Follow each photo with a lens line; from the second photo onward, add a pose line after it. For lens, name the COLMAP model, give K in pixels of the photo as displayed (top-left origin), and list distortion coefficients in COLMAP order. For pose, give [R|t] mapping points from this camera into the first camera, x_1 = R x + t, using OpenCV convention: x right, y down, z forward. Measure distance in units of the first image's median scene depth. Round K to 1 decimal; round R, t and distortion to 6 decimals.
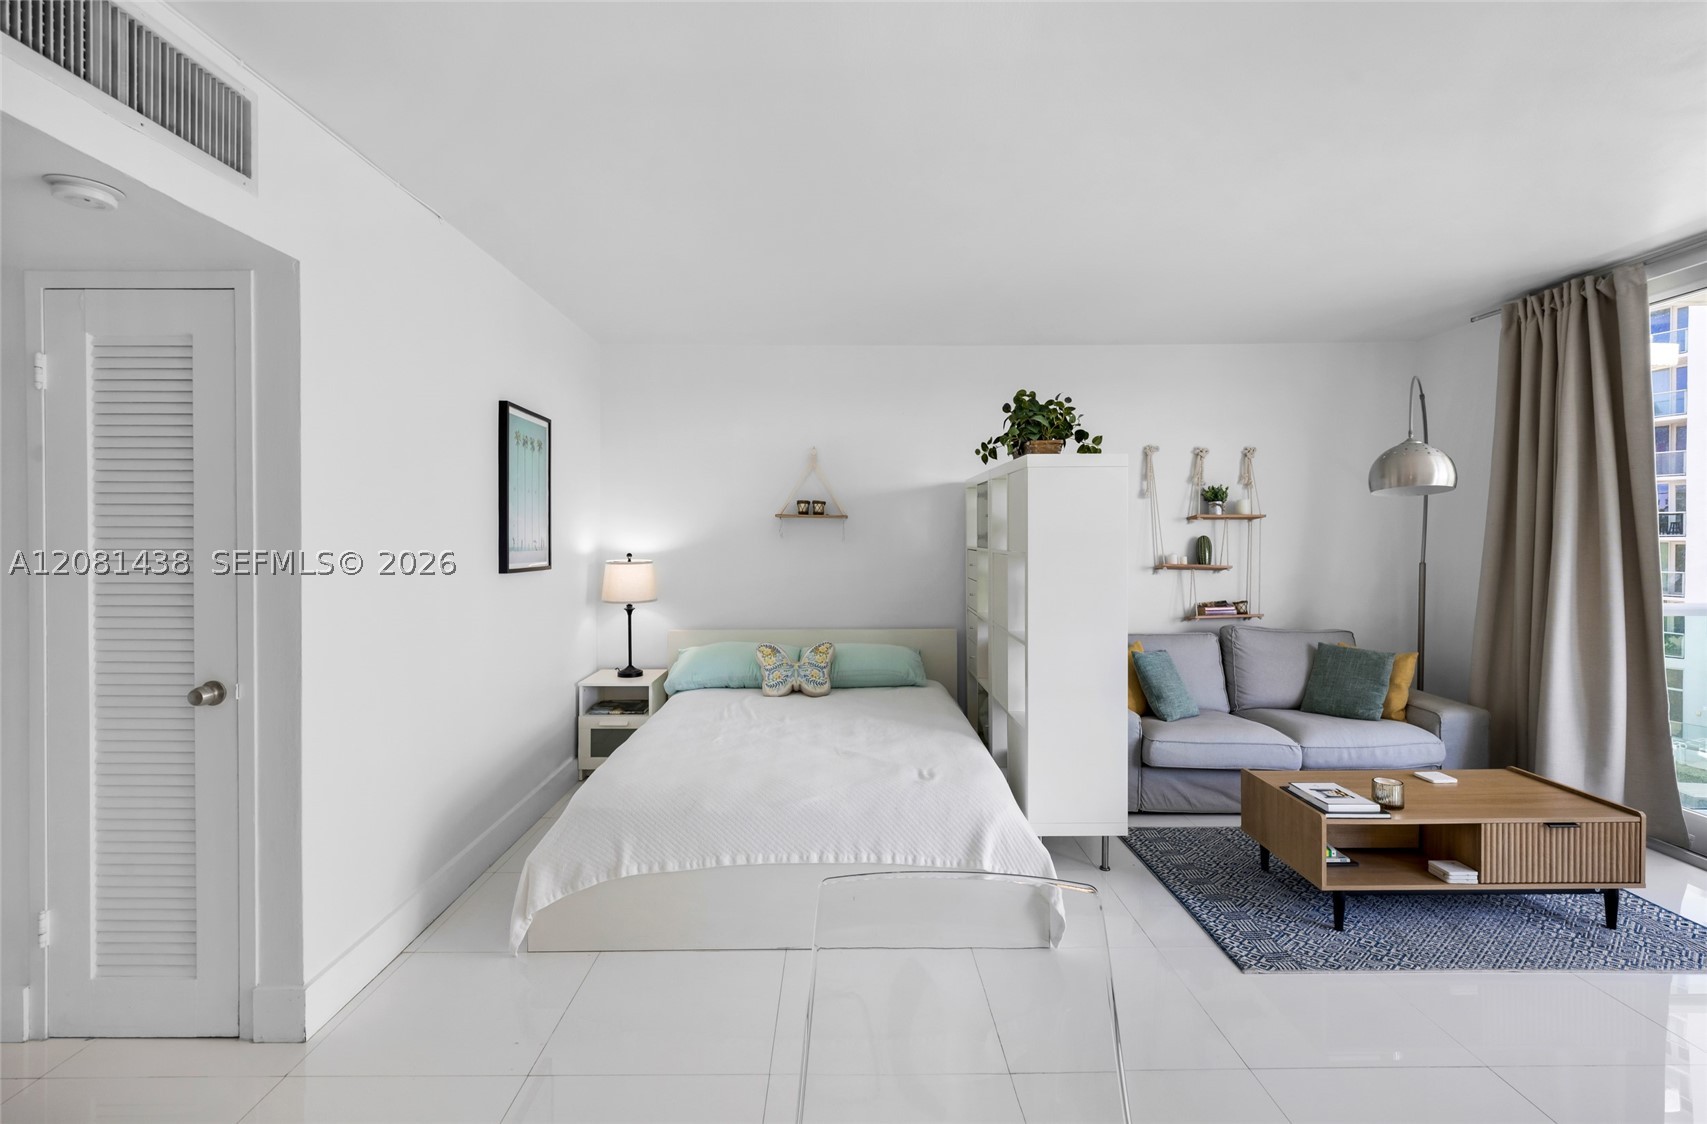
lens RADIAL K [[790.1, 0, 853.5], [0, 790.1, 544.6], [0, 0, 1]] dist [0.008147, -0.004014]
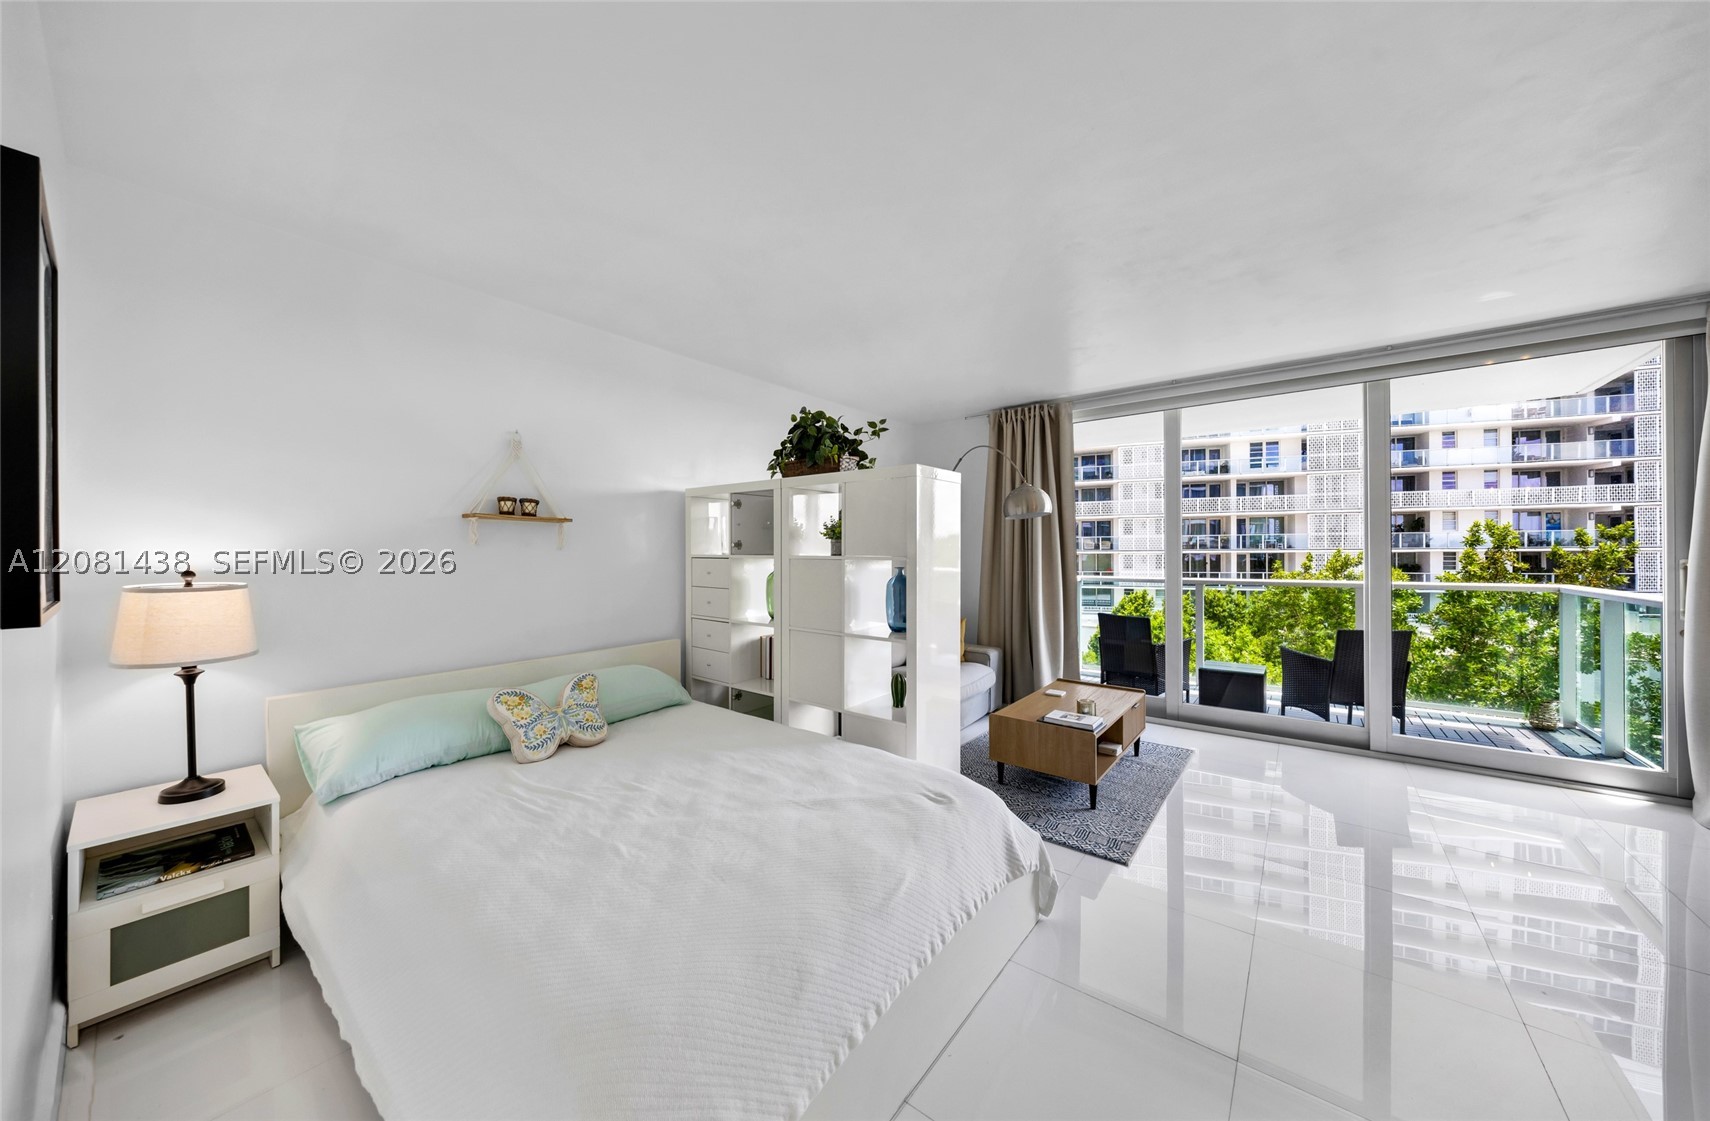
lens RADIAL K [[570.5, 0, 848.2], [0, 570.5, 549.9], [0, 0, 1]] dist [-0.001929, -0.001039]
pose [[0.633654, 0.000216, 0.773616, -0.339978], [0.012061, 0.999876, -0.010158, 0.006735], [-0.773522, 0.015768, 0.633573, 0.457739]]
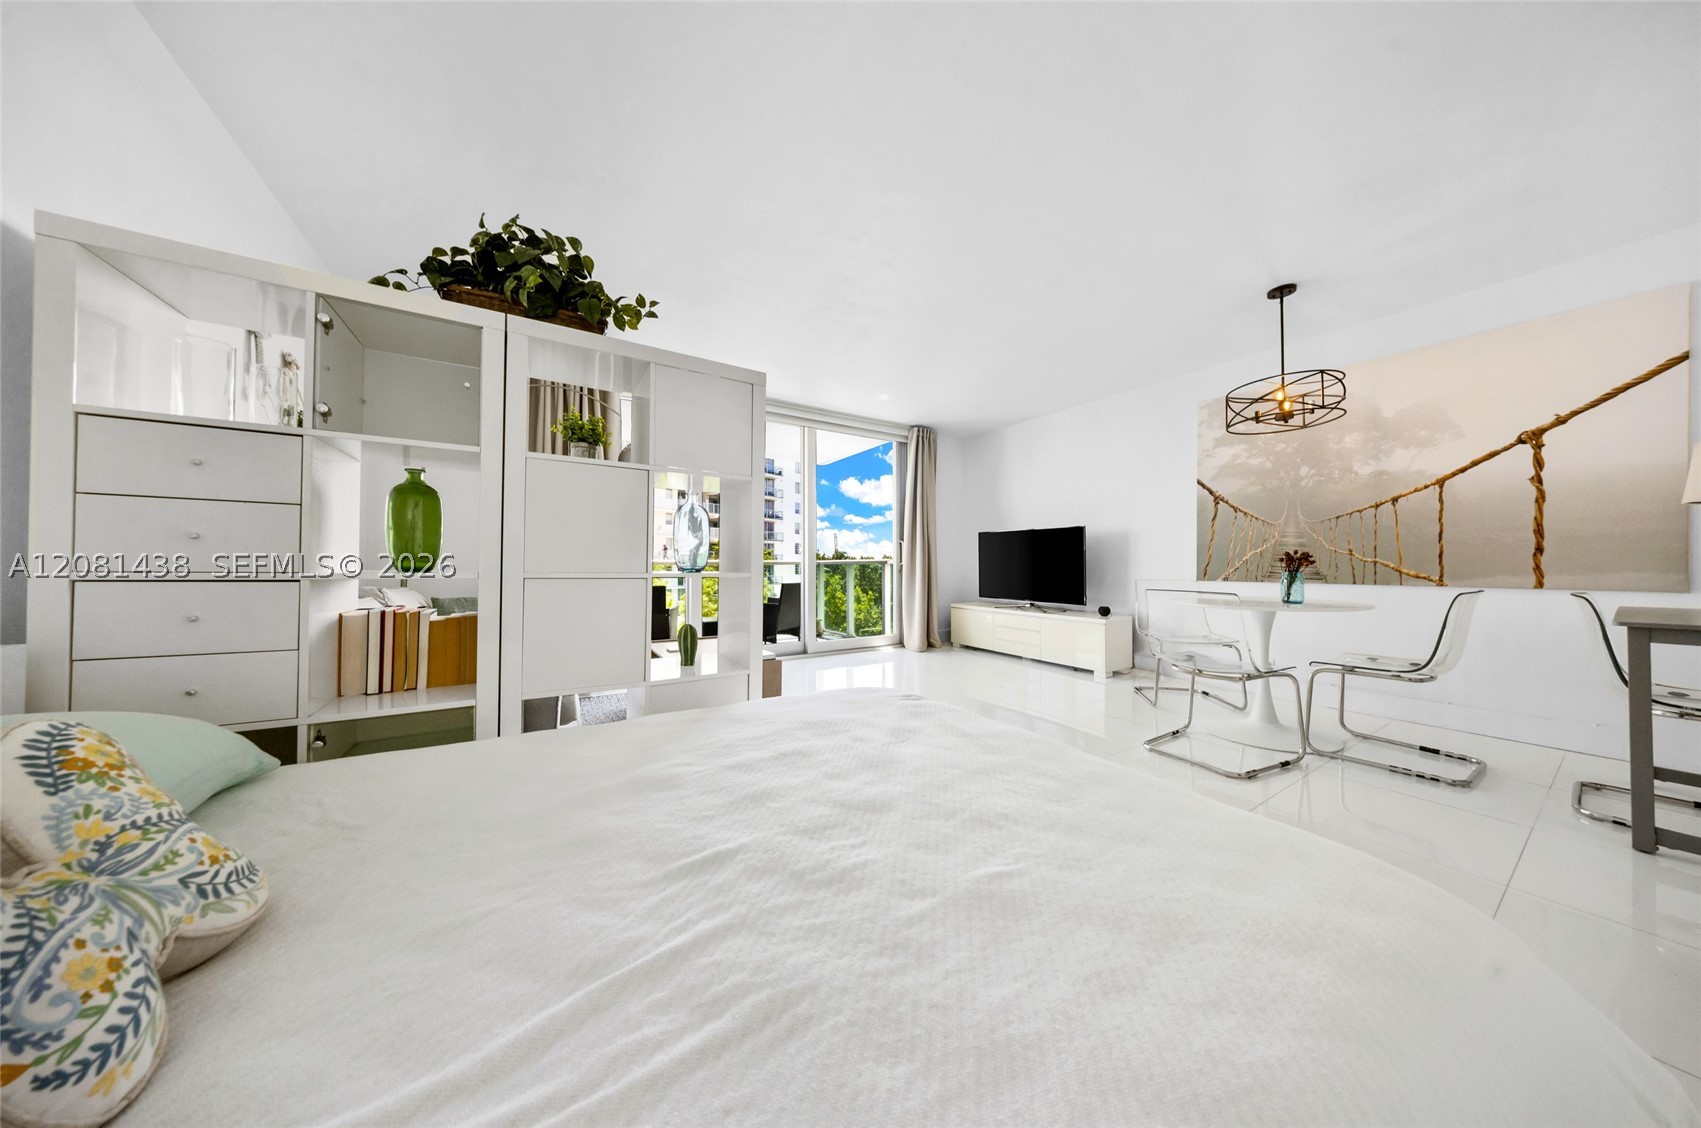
lens RADIAL K [[495.1, 0, 855.0], [0, 495.1, 561.4], [0, 0, 1]] dist [-0.005979, -0.000238]
pose [[-0.516106, 0.004045, 0.856515, -0.270009], [0.008798, 0.999961, 0.000579, 0.086599], [-0.856480, 0.007835, -0.516121, 0.936861]]
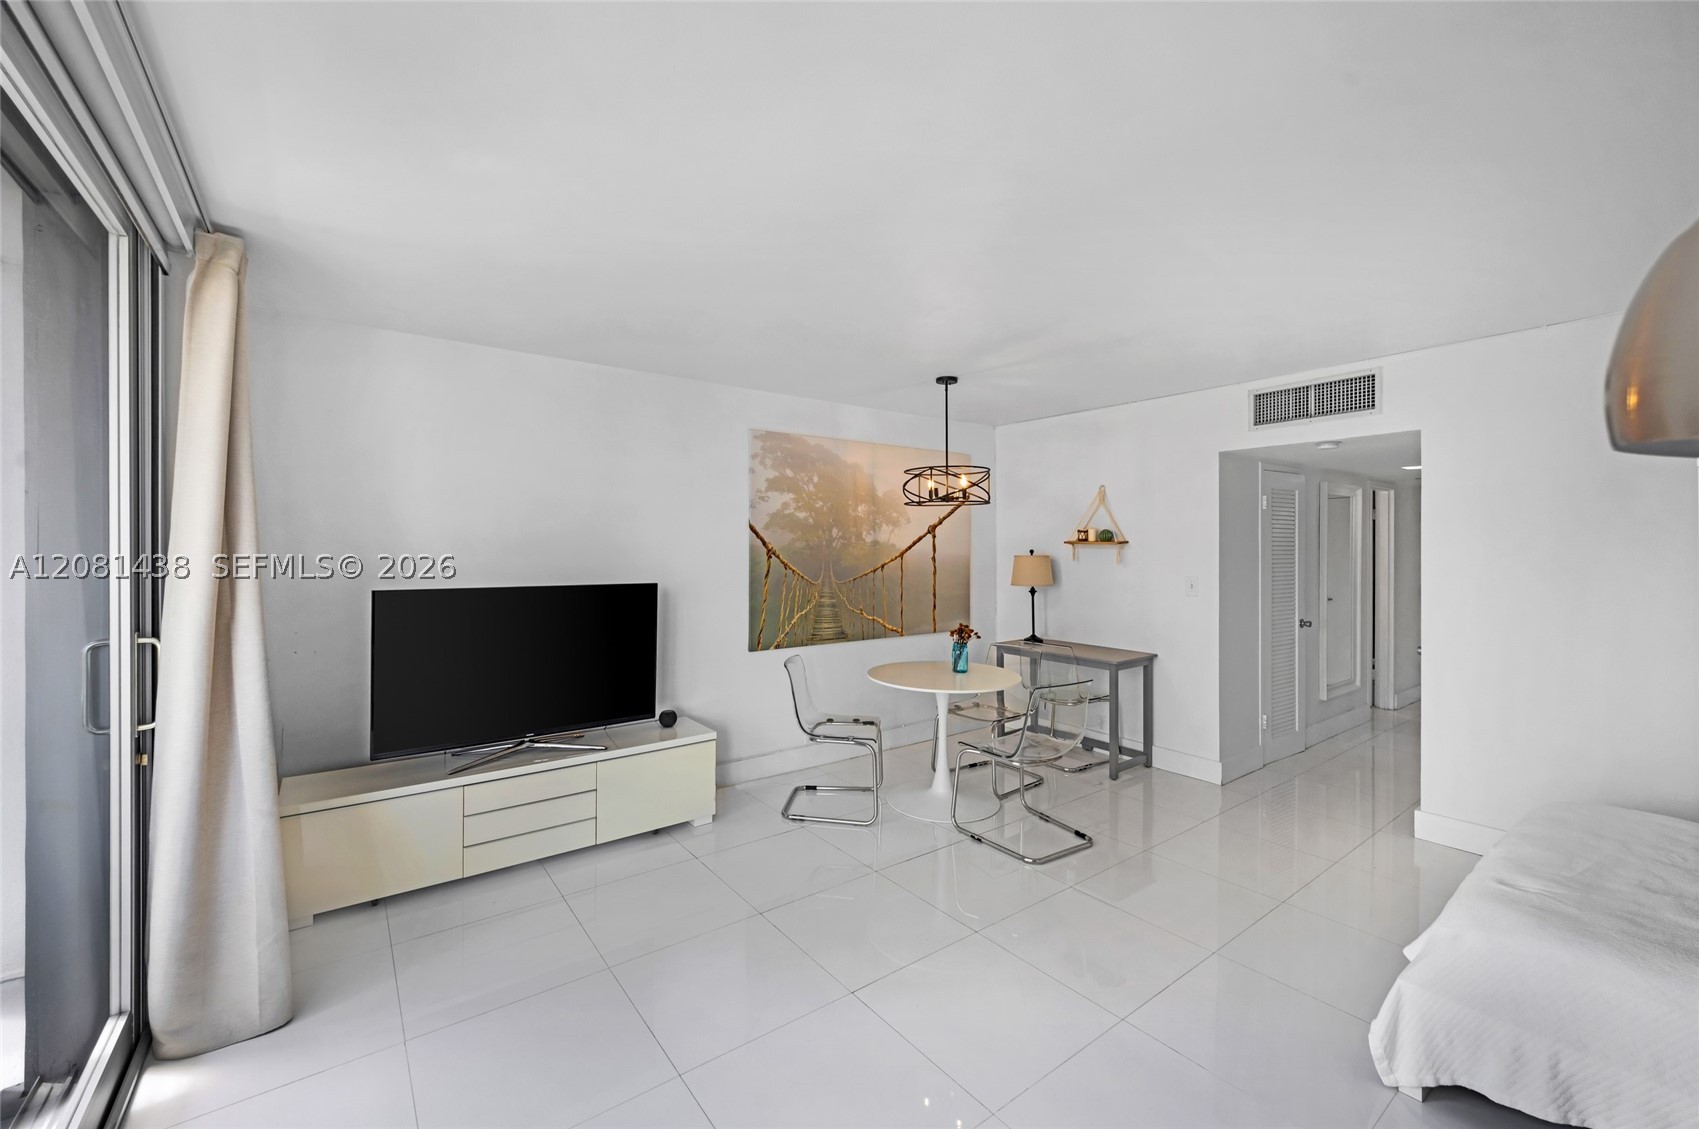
lens RADIAL K [[690.3, 0, 847.3], [0, 690.3, 548.6], [0, 0, 1]] dist [0.006596, -0.002890]
pose [[-0.800468, 0.000738, -0.599375, 0.746955], [-0.003758, 0.999973, 0.006250, -0.039743], [0.599364, 0.007255, -0.800444, 0.810836]]
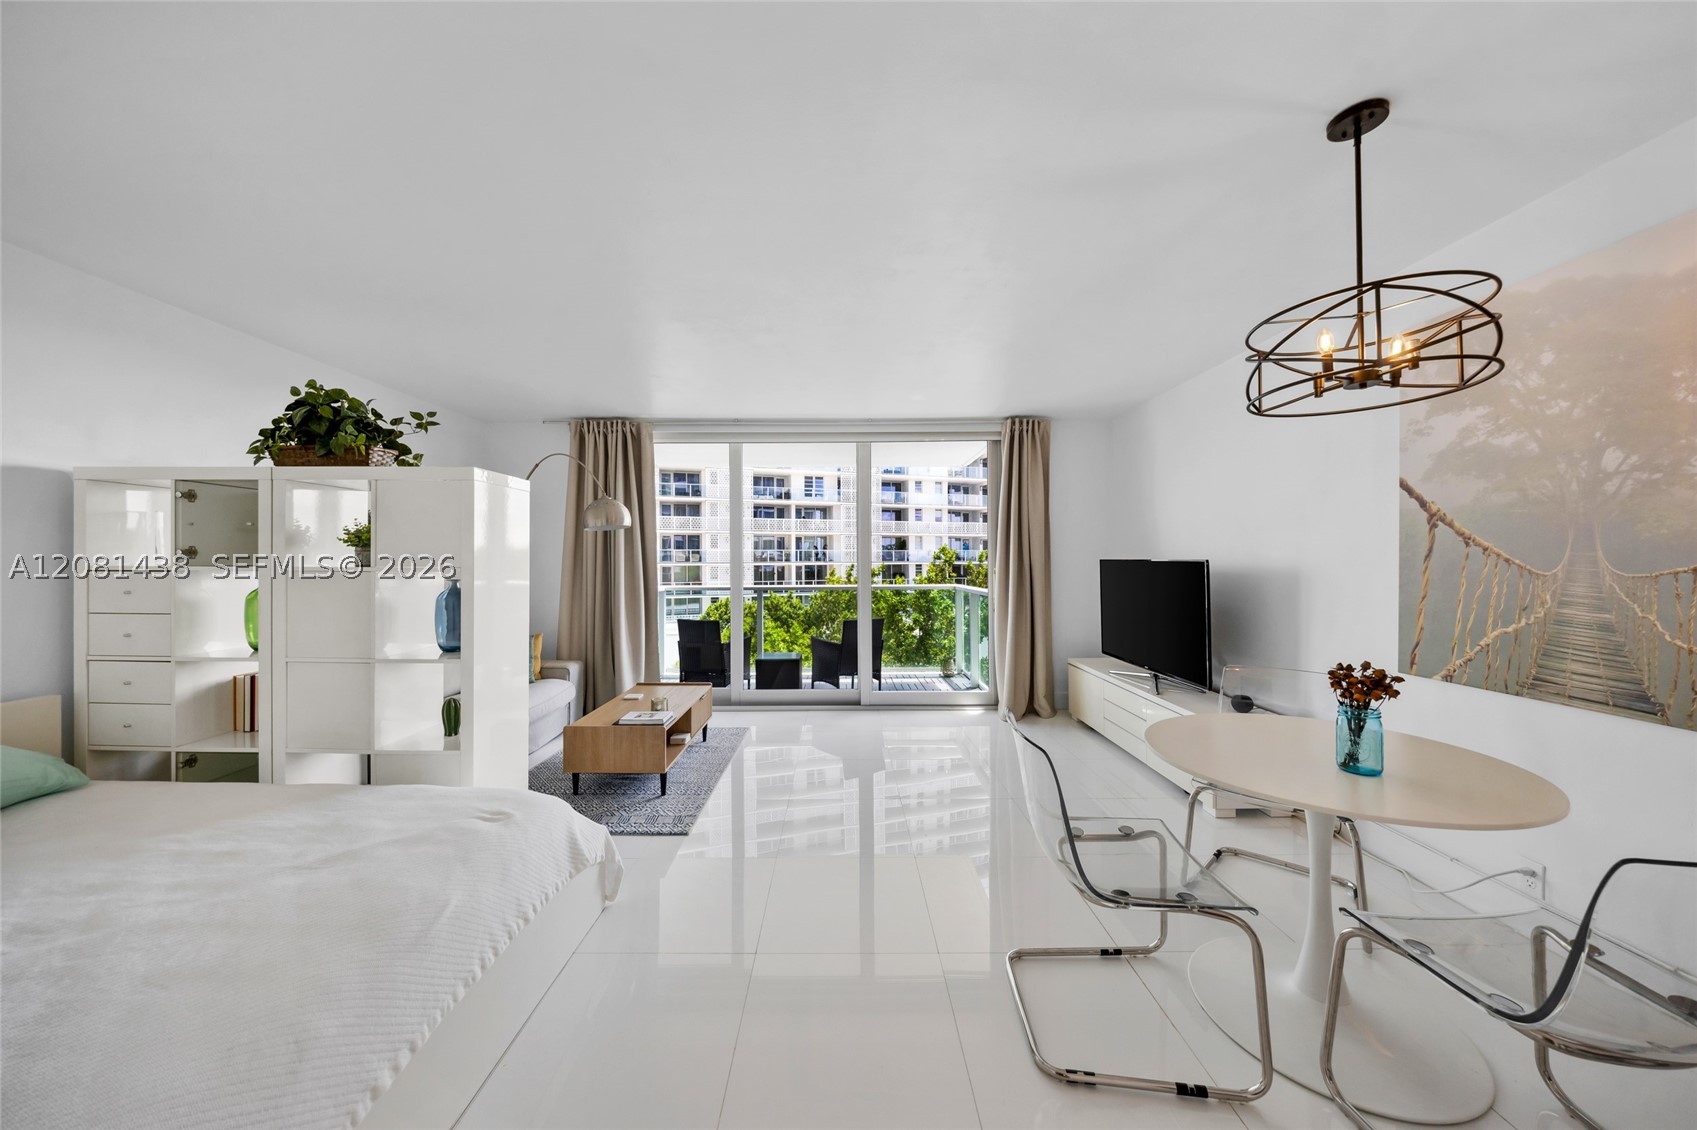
lens RADIAL K [[567.4, 0, 836.6], [0, 567.4, 562.2], [0, 0, 1]] dist [-0.010444, 0.000203]
pose [[0.018687, 0.001390, 0.999824, -0.372662], [0.013743, 0.999904, -0.001647, 0.009422], [-0.999731, 0.013771, 0.018667, 0.419292]]
